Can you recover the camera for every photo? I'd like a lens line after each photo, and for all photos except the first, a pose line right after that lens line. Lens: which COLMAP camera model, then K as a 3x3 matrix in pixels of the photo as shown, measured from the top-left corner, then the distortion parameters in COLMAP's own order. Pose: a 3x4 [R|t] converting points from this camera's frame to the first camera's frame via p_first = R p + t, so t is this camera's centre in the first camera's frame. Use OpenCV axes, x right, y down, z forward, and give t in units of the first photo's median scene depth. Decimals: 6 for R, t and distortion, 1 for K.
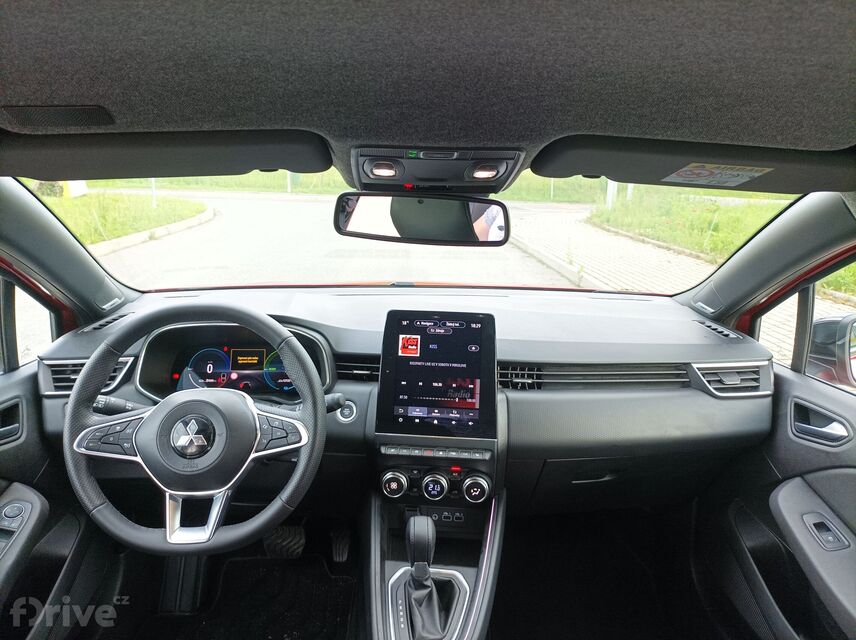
lens RADIAL K [[655.7, 0, 431.7], [0, 655.7, 310.9], [0, 0, 1]] dist [0.004451, -0.004433]
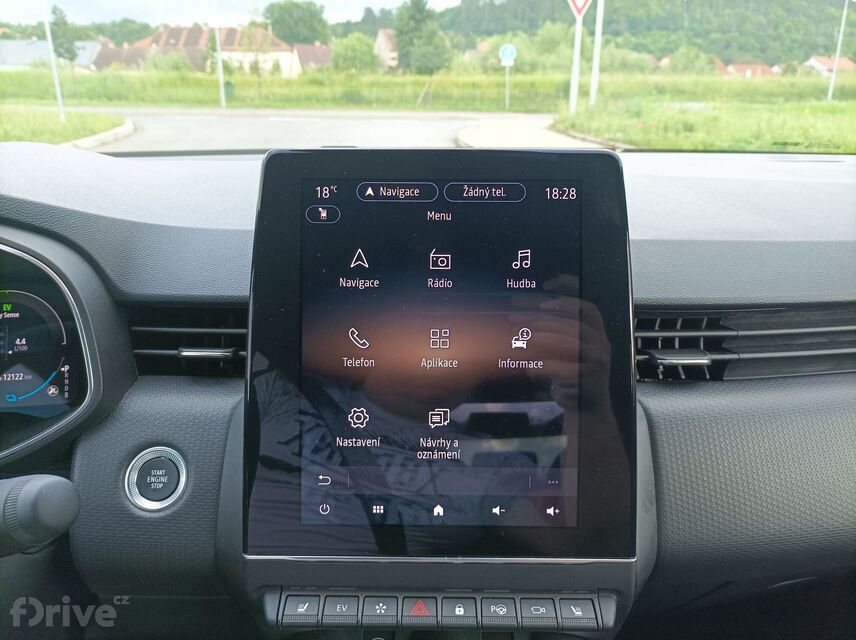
lens RADIAL K [[655.7, 0, 433.7], [0, 655.7, 319.8], [0, 0, 1]] dist [0.004451, -0.004433]
pose [[0.996755, -0.039991, 0.069855, -0.013691], [0.030465, 0.990717, 0.132479, 0.037630], [-0.074504, -0.129921, 0.988721, 0.692998]]
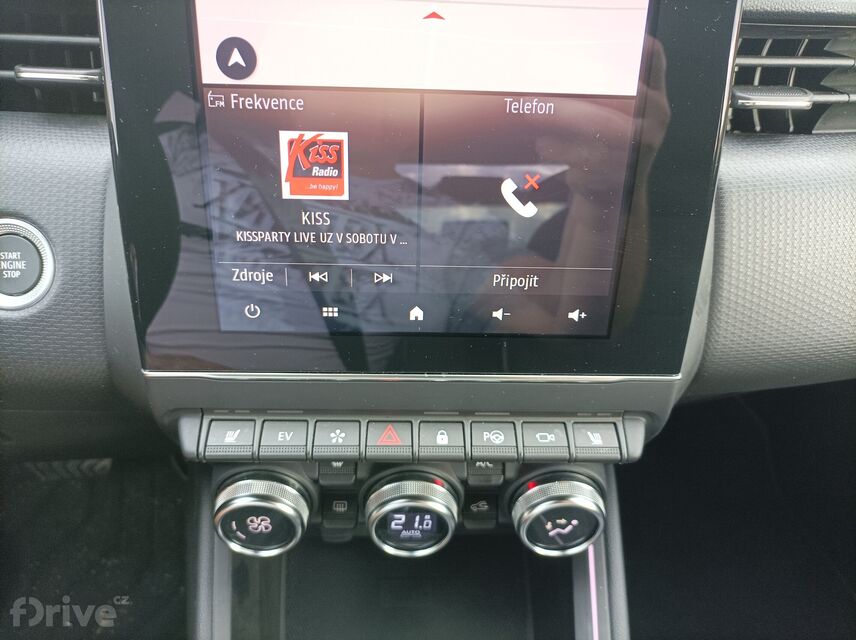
lens RADIAL K [[655.7, 0, 424.9], [0, 655.7, 317.8], [0, 0, 1]] dist [0.004451, -0.004433]
pose [[0.993669, -0.057563, 0.096482, -0.011729], [0.005953, 0.884540, 0.466426, 0.066898], [-0.112191, -0.462899, 0.879283, 0.792992]]
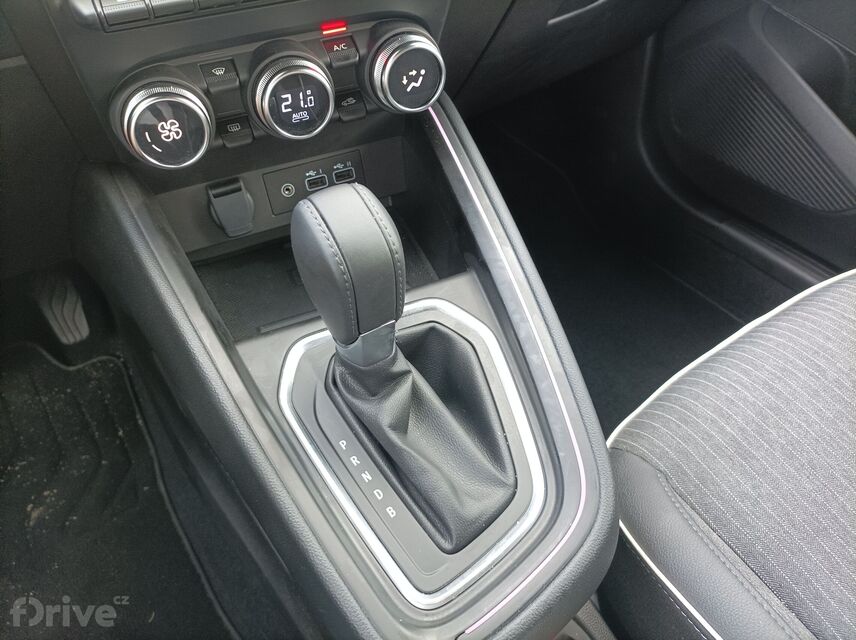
lens RADIAL K [[655.7, 0, 425.7], [0, 655.7, 321.5], [0, 0, 1]] dist [0.004451, -0.004433]
pose [[0.869300, -0.374321, 0.322802, -0.086164], [0.157528, 0.828820, 0.536882, 0.193664], [-0.468511, -0.415861, 0.779459, 0.665041]]
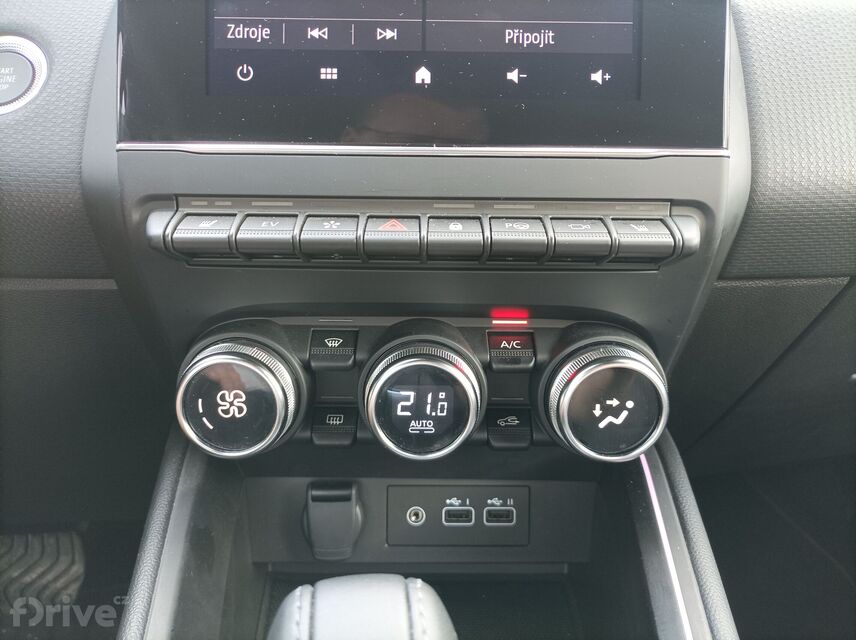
lens RADIAL K [[655.7, 0, 426.8], [0, 655.7, 321.8], [0, 0, 1]] dist [0.004451, -0.004433]
pose [[0.995947, -0.034405, 0.083107, -0.011406], [0.026888, 0.995584, 0.089936, 0.221359], [-0.085834, -0.087337, 0.992474, 0.781770]]
